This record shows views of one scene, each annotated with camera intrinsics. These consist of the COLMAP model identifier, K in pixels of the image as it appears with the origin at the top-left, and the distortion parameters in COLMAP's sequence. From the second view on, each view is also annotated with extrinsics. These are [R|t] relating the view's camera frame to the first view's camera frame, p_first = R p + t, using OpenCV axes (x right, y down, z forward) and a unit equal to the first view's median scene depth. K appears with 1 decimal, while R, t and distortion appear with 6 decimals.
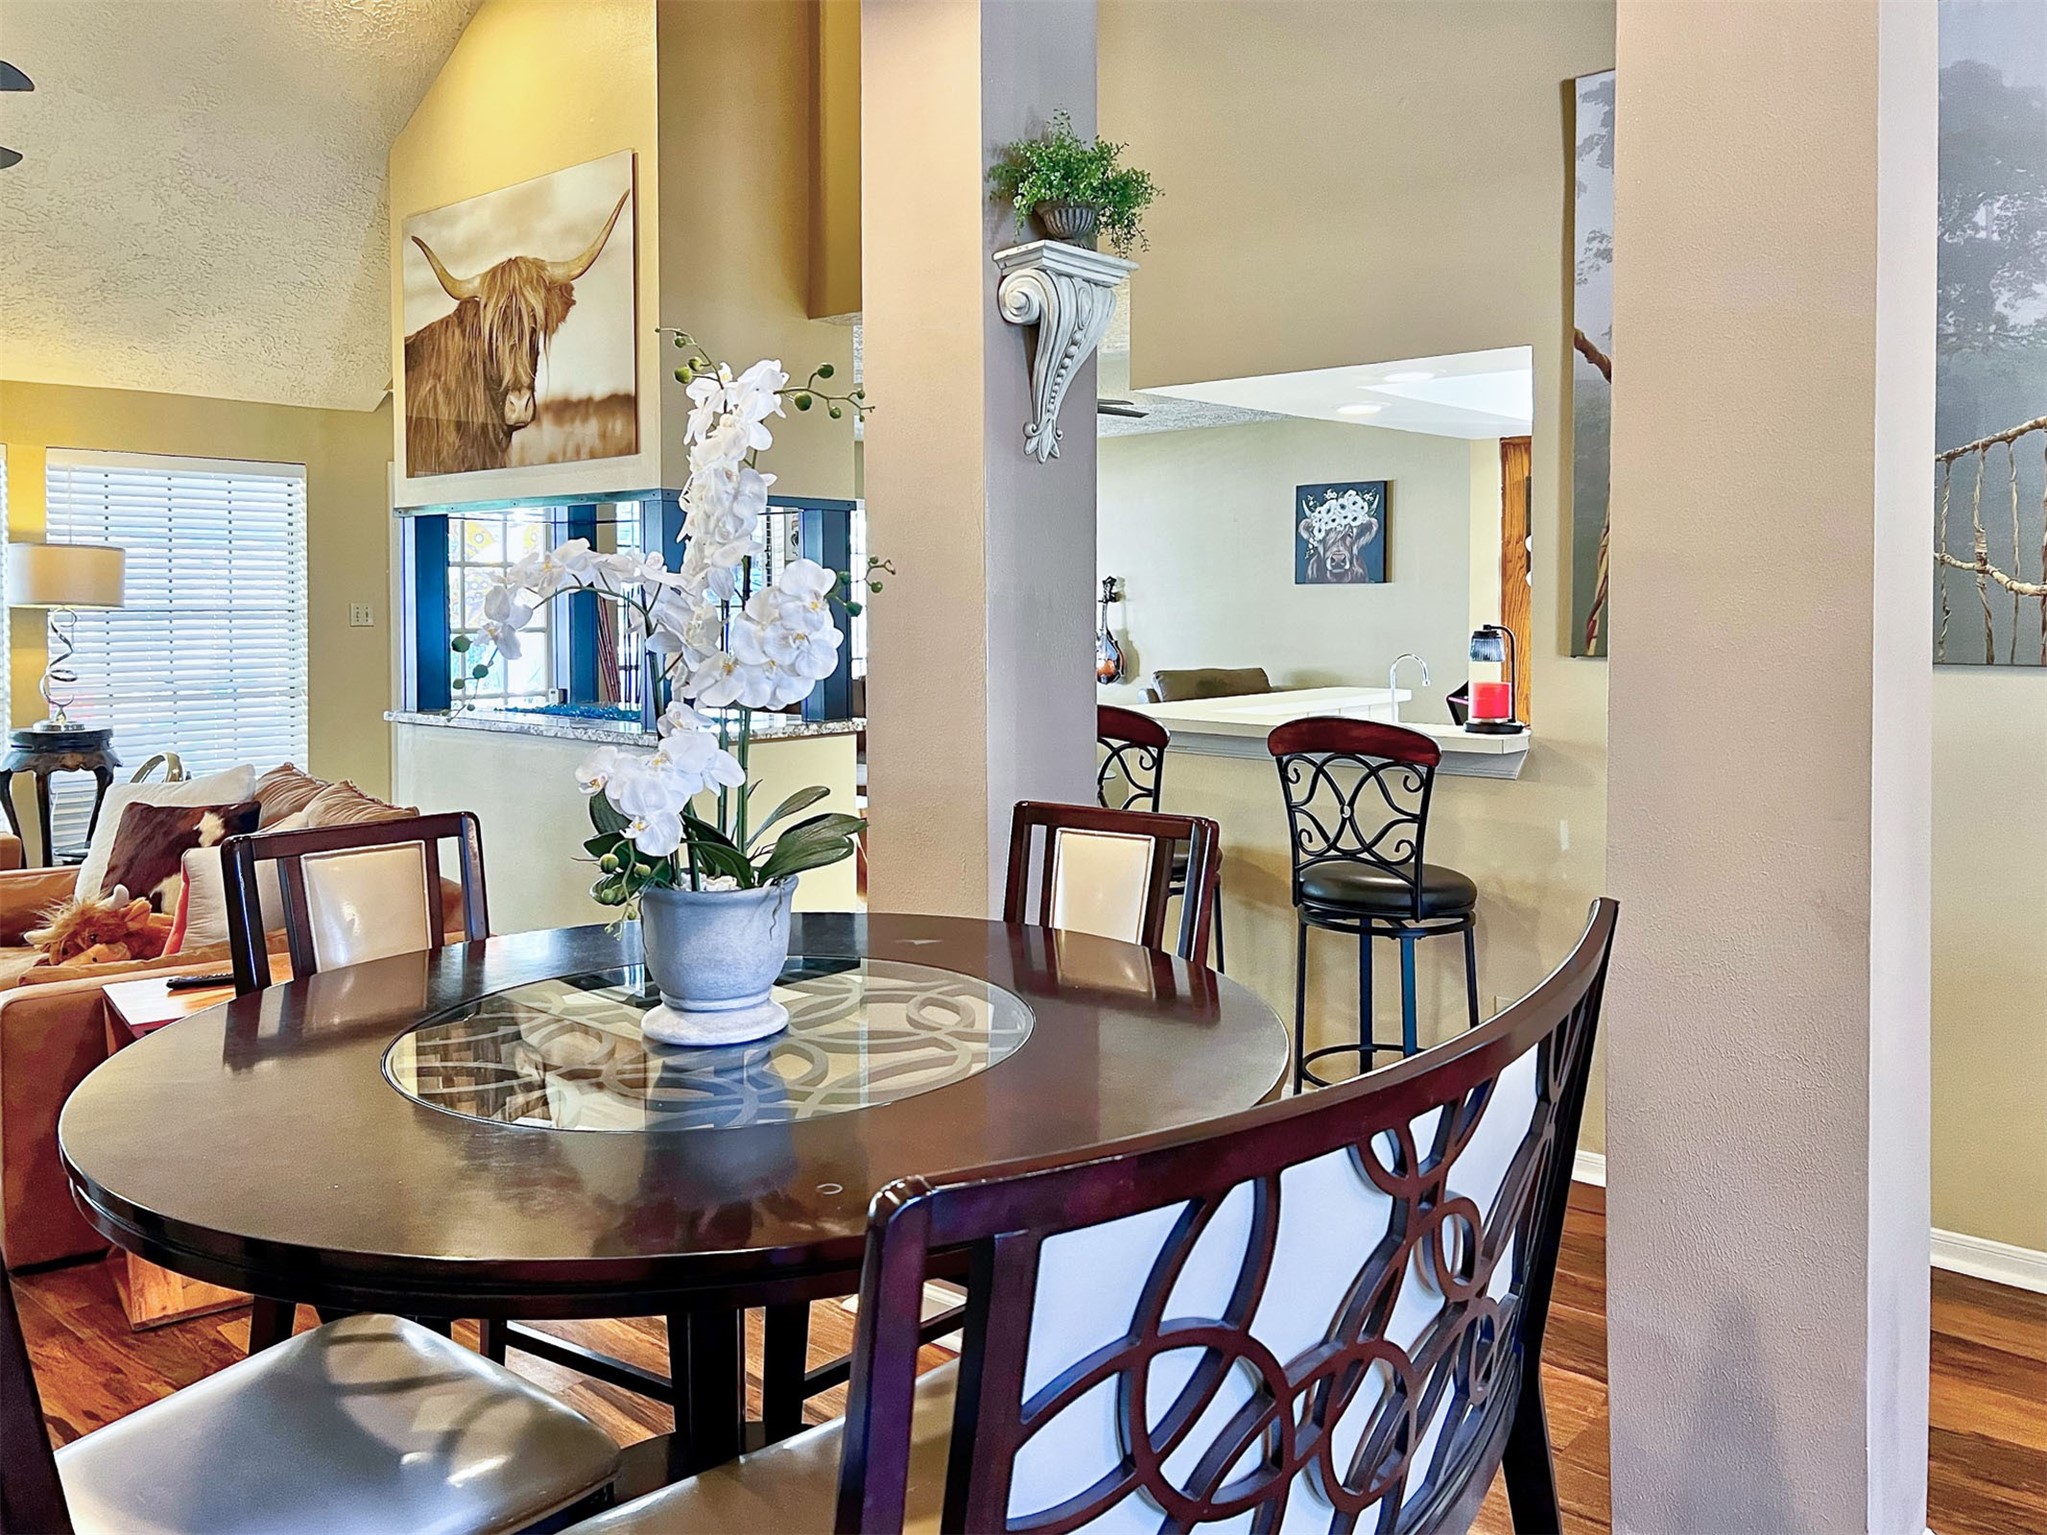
lens RADIAL K [[1636.5, 0, 1020.8], [0, 1636.5, 641.1], [0, 0, 1]] dist [0.024170, -0.004859]
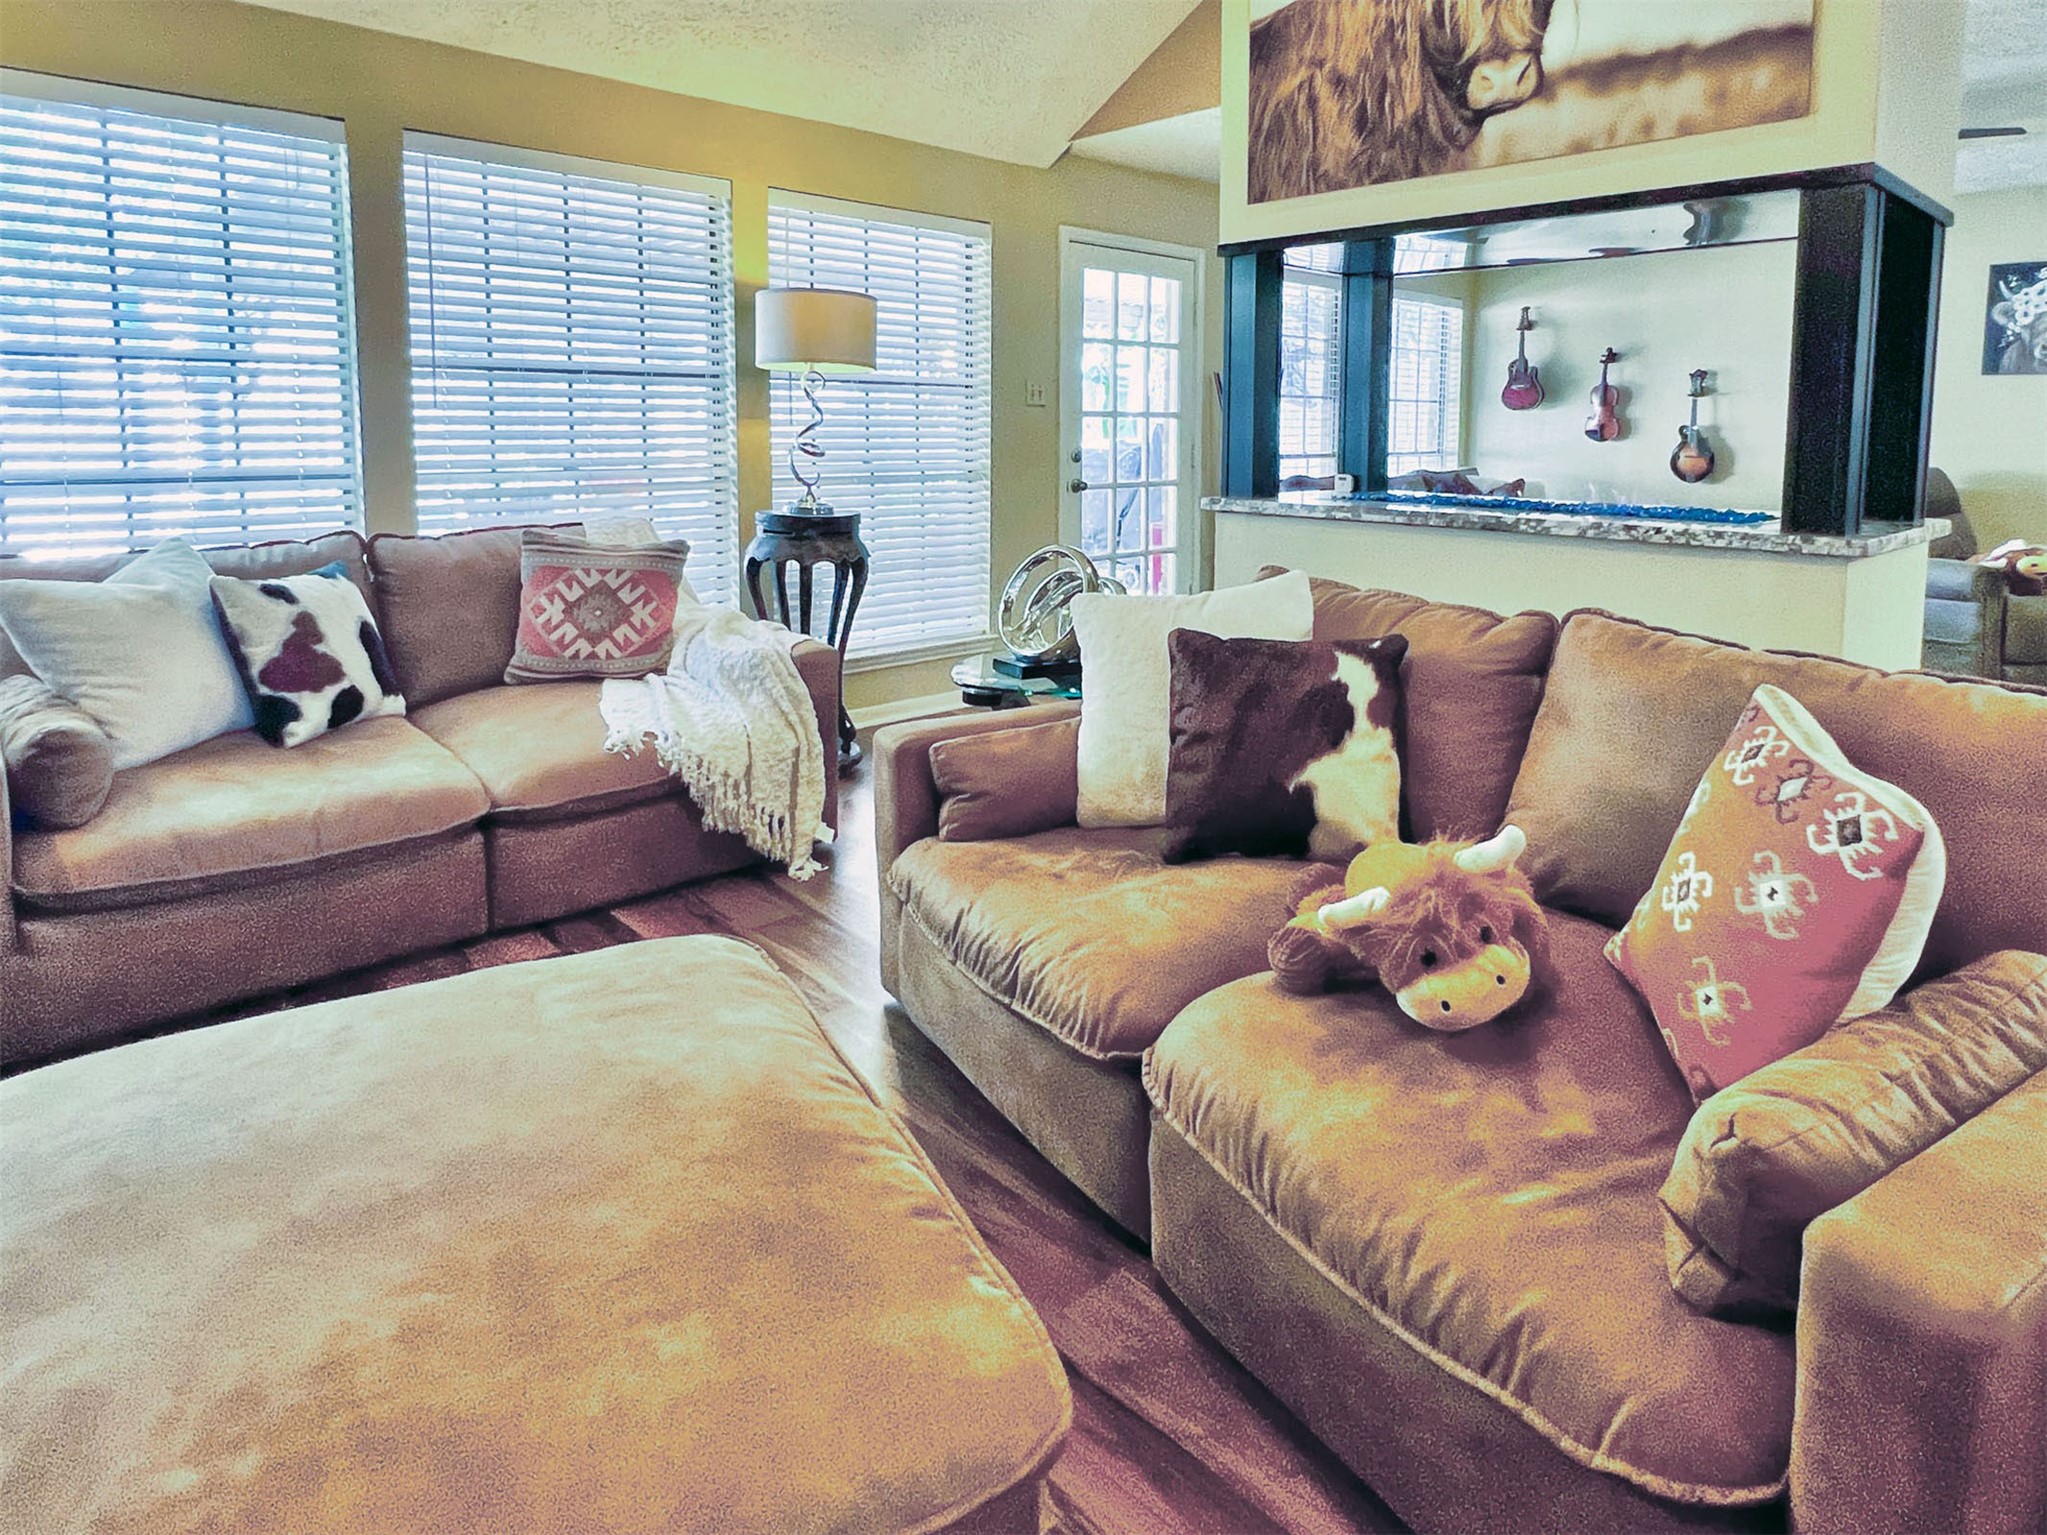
lens RADIAL K [[1214.2, 0, 1048.3], [0, 1214.2, 551.8], [0, 0, 1]] dist [-0.004604, -0.000510]
pose [[0.996623, 0.018116, -0.080093, -0.427534], [-0.011698, 0.996735, 0.079888, 0.022954], [0.081279, -0.078681, 0.993581, 0.403150]]
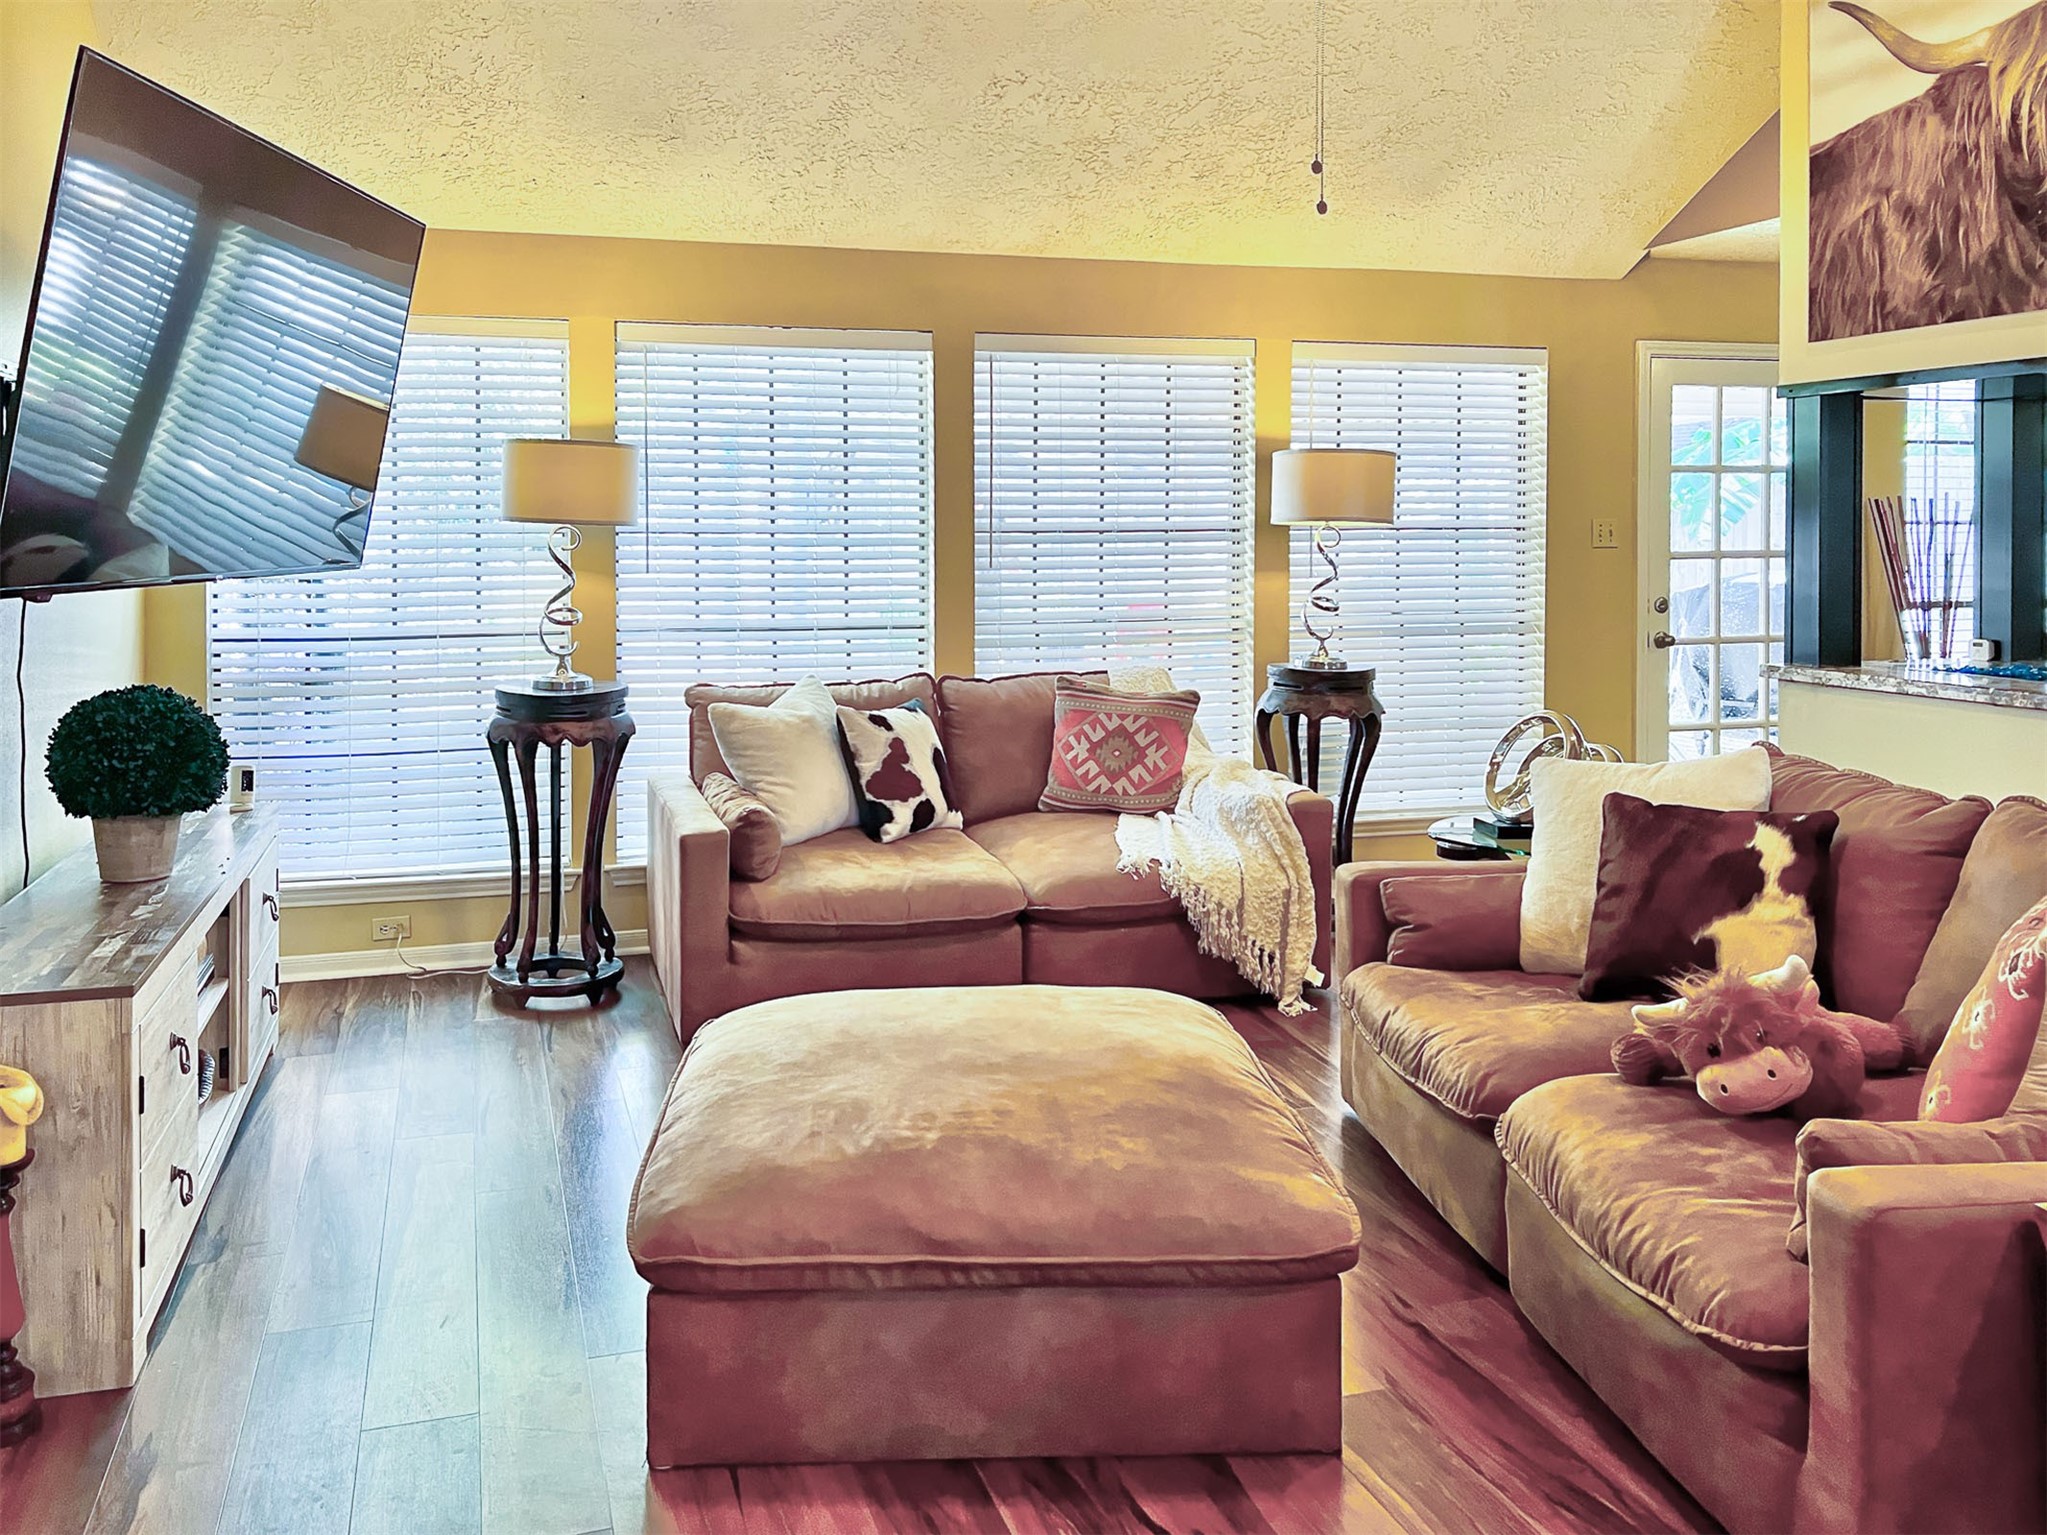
lens RADIAL K [[1625.5, 0, 889.1], [0, 1625.5, 570.9], [0, 0, 1]] dist [0.005127, -0.003089]
pose [[0.832226, 0.013951, -0.554260, -0.318130], [-0.011366, 0.999903, 0.008102, -0.000362], [0.554320, -0.000443, 0.832304, 0.186402]]
